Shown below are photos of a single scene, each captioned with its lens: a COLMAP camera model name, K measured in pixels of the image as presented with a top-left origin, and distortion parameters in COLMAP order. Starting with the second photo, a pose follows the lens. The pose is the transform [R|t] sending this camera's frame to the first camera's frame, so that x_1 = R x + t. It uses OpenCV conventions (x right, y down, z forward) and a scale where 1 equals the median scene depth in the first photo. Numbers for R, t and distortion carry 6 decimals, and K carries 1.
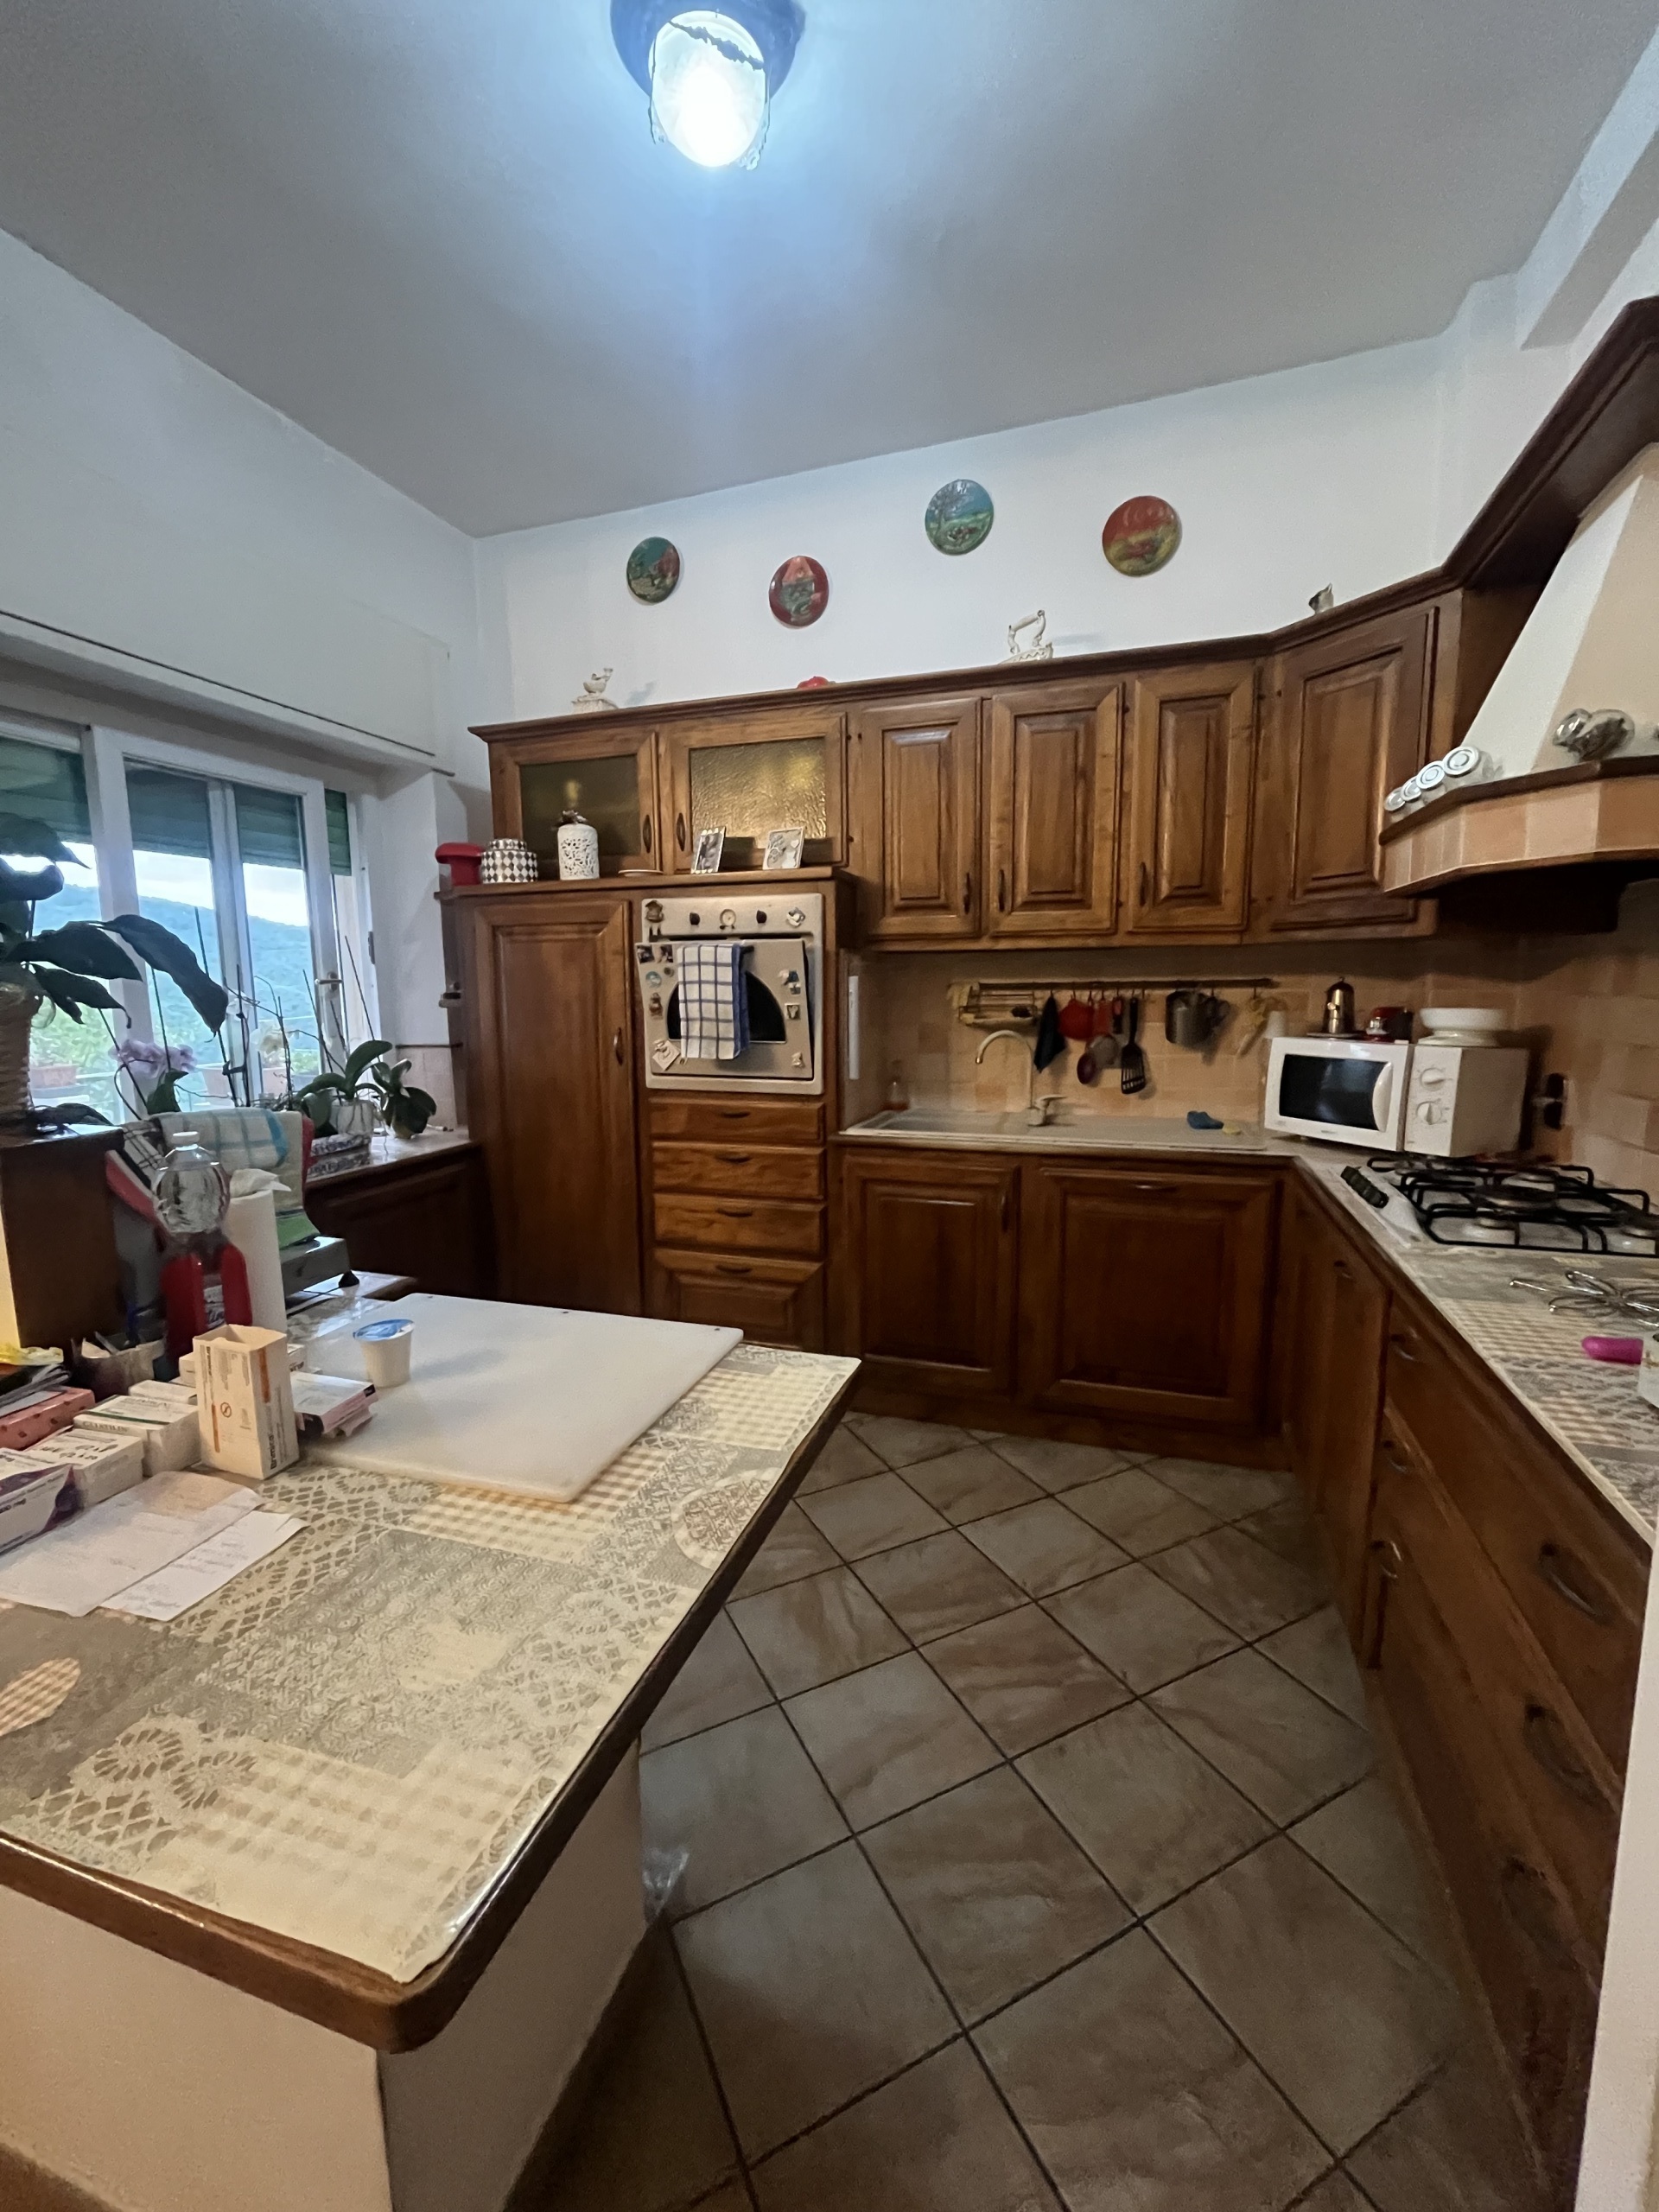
lens RADIAL K [[908.0, 0, 827.6], [0, 908.0, 1103.6], [0, 0, 1]] dist [-0.002725, 0.000232]
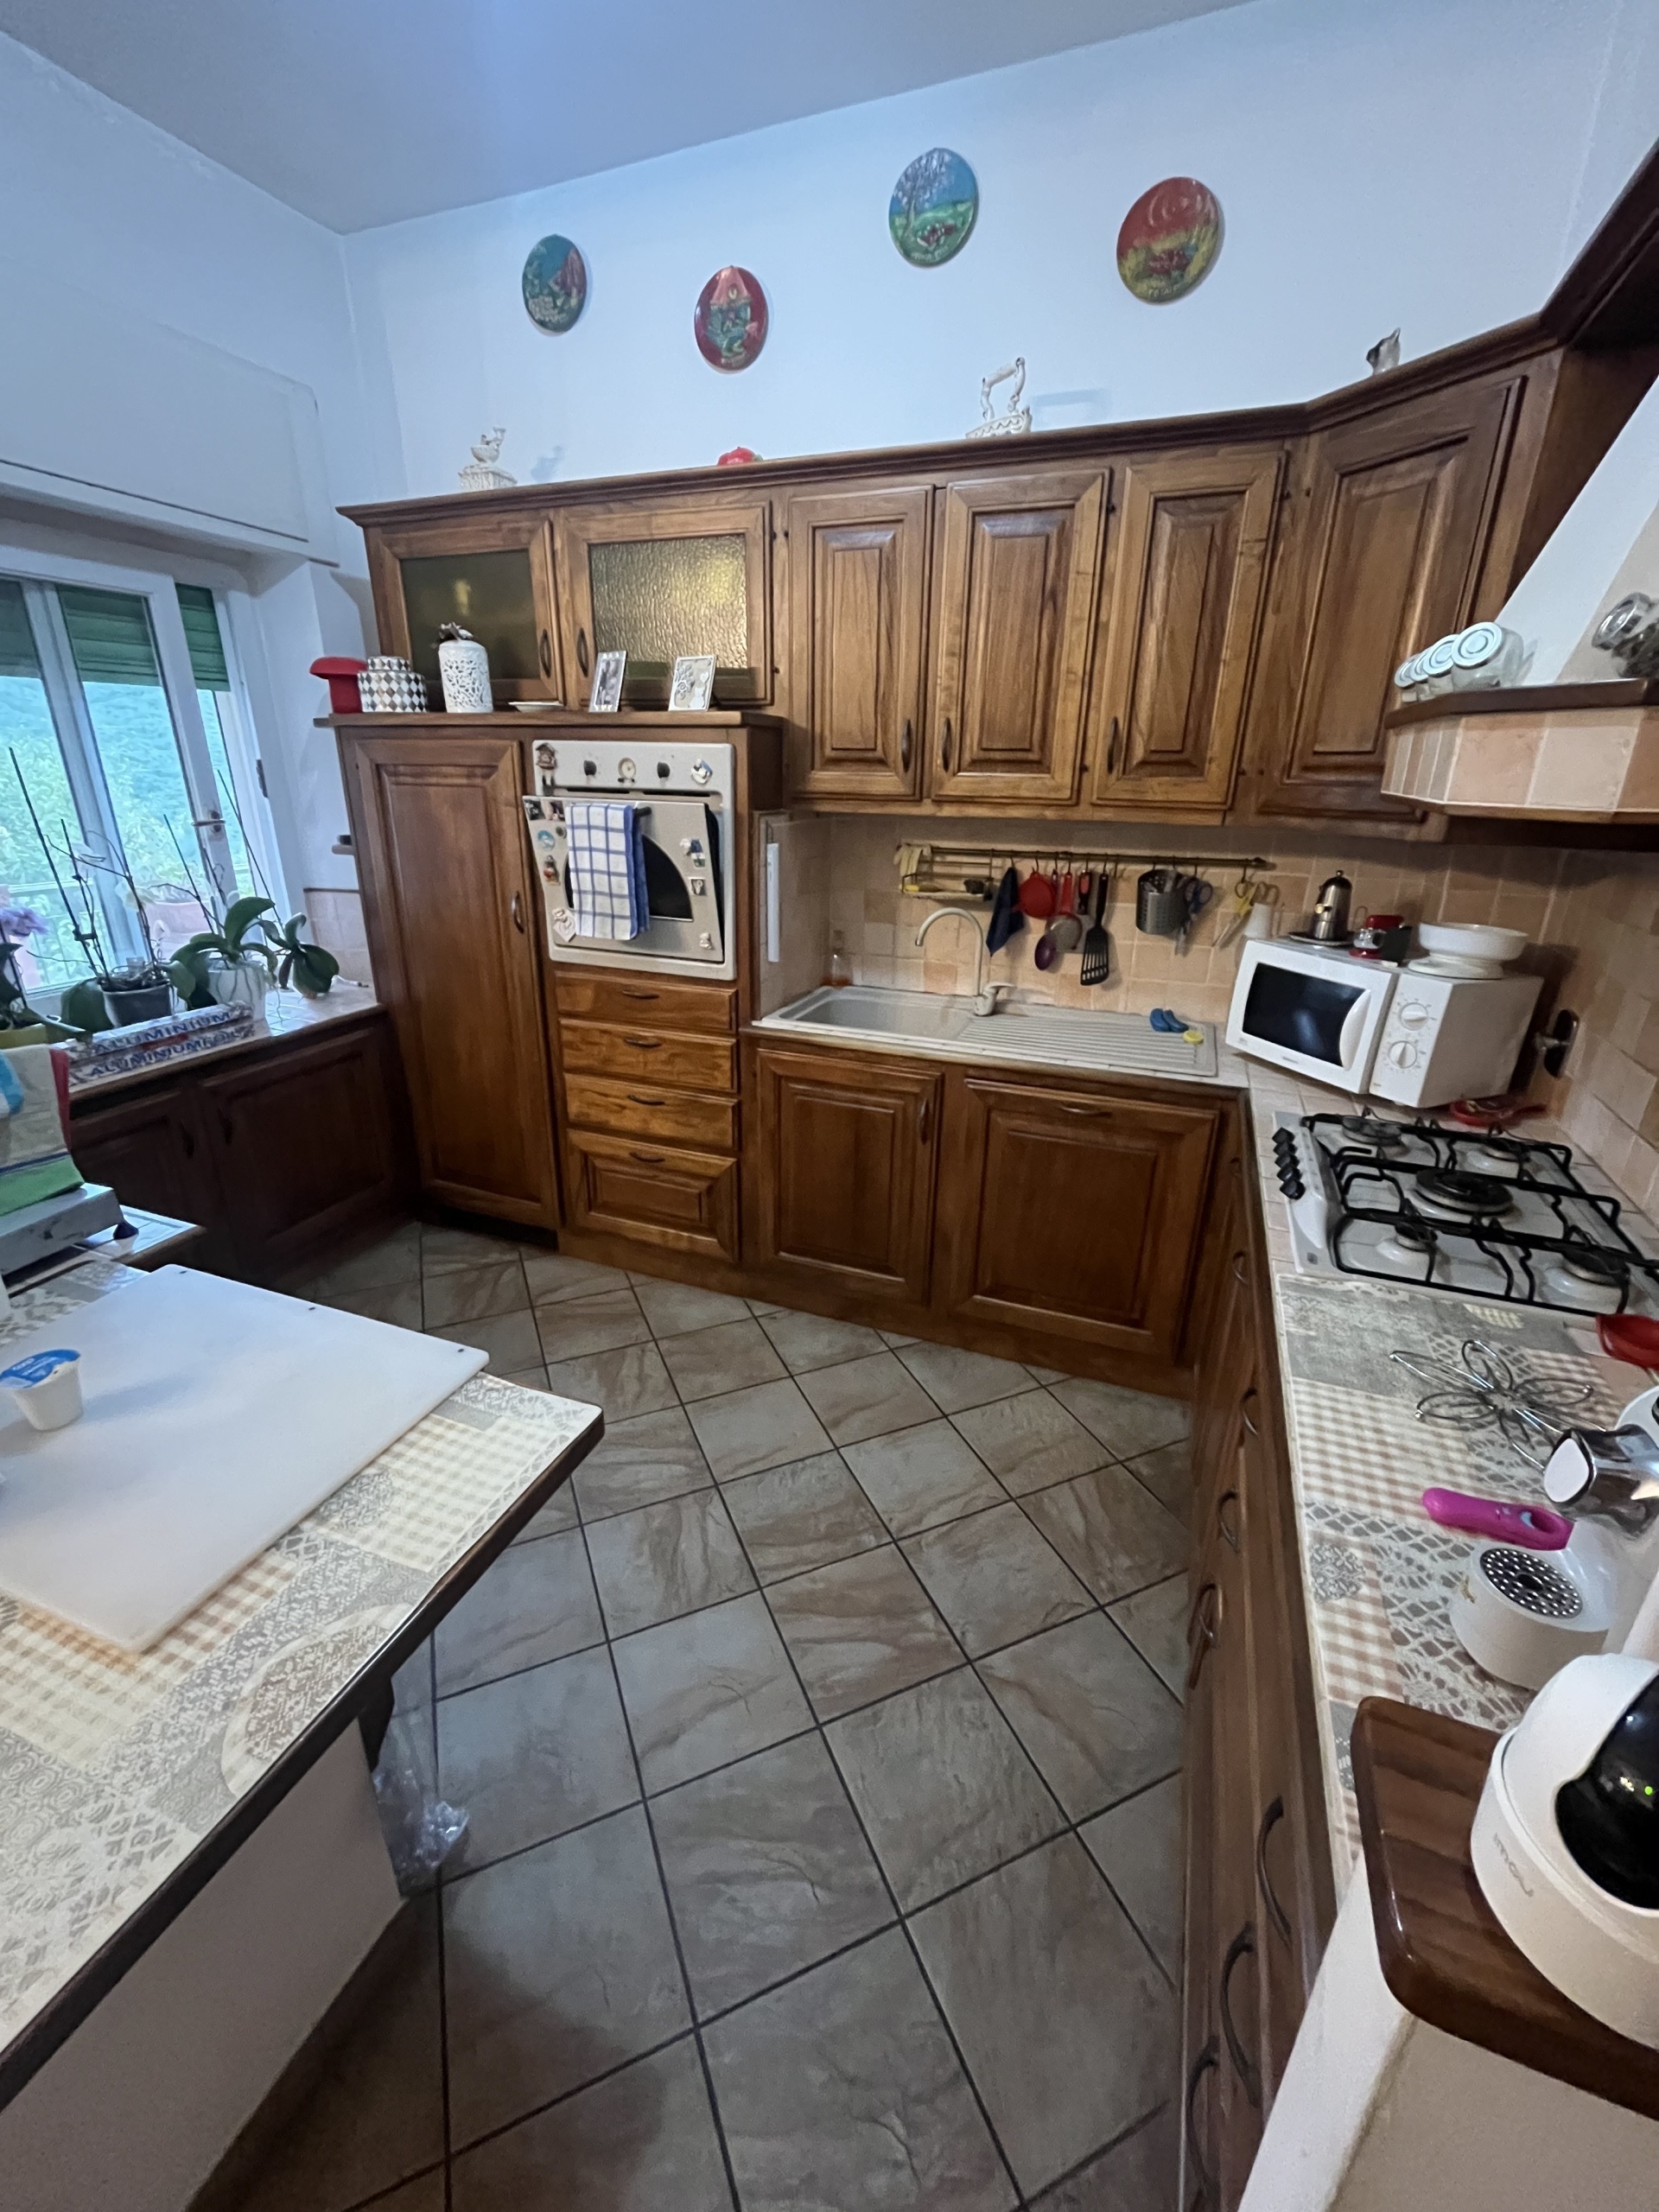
lens RADIAL K [[908.0, 0, 830.9], [0, 908.0, 1101.1], [0, 0, 1]] dist [-0.002725, 0.000232]
pose [[0.998316, 0.041181, -0.040847, 0.137473], [-0.031071, 0.974339, 0.222930, -0.101811], [0.048979, -0.221286, 0.973978, 0.112966]]
